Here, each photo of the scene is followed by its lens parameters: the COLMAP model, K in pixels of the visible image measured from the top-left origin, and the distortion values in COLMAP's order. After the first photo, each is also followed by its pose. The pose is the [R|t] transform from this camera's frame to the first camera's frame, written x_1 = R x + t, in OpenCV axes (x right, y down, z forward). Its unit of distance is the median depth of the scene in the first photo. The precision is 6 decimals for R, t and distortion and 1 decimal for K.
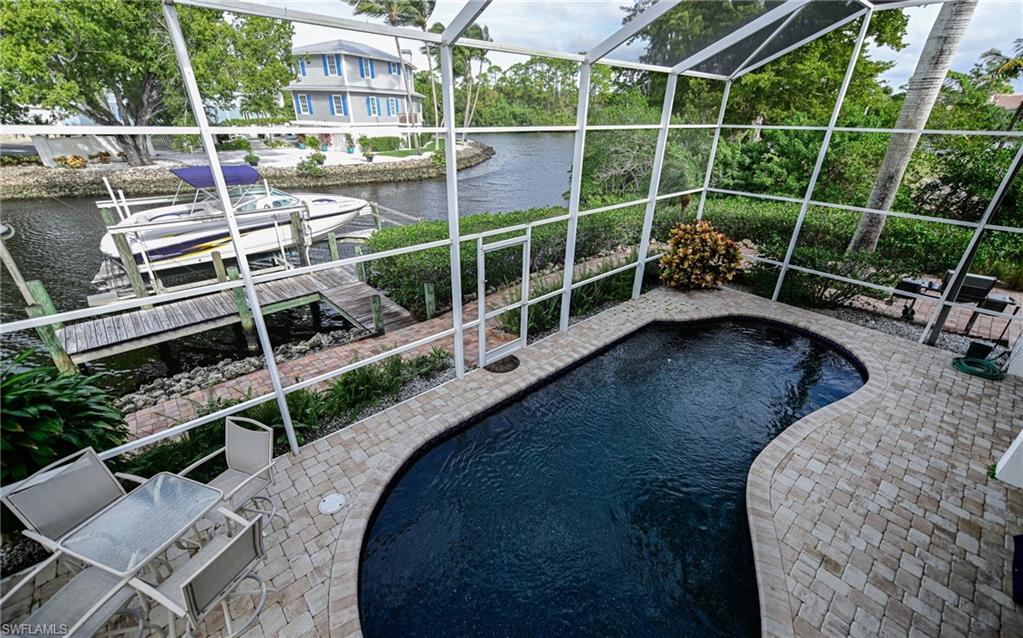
lens RADIAL K [[415.6, 0, 515.5], [0, 415.6, 316.5], [0, 0, 1]] dist [0.016950, -0.000041]
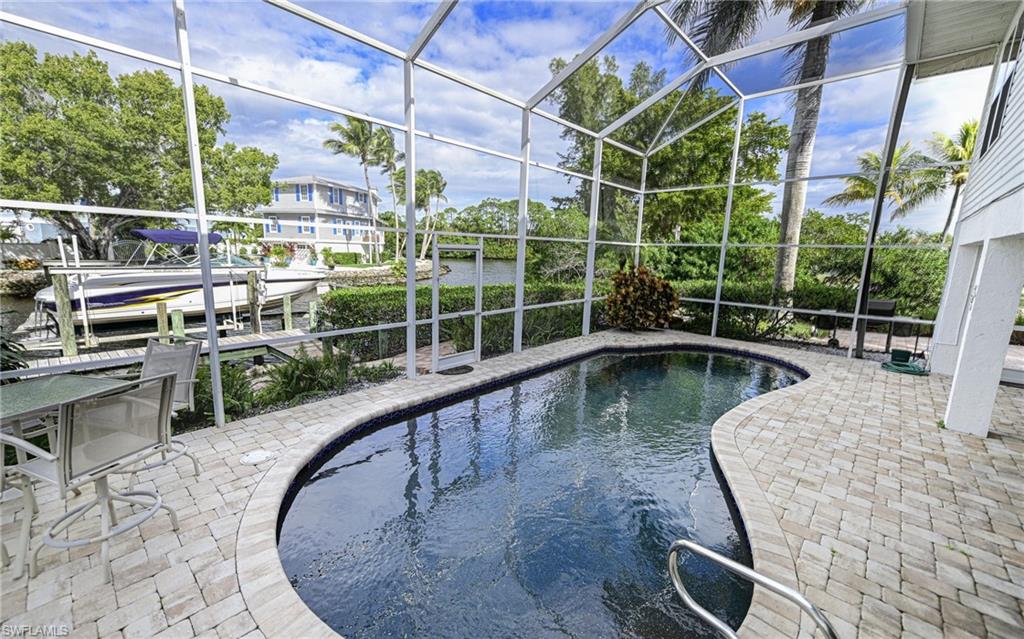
lens RADIAL K [[409.7, 0, 502.2], [0, 409.7, 315.0], [0, 0, 1]] dist [0.018006, 0.000205]
pose [[0.996888, -0.005517, 0.078634, 0.001460], [0.028162, 0.956640, -0.289910, 0.206260], [-0.073625, 0.291222, 0.953818, 0.028468]]
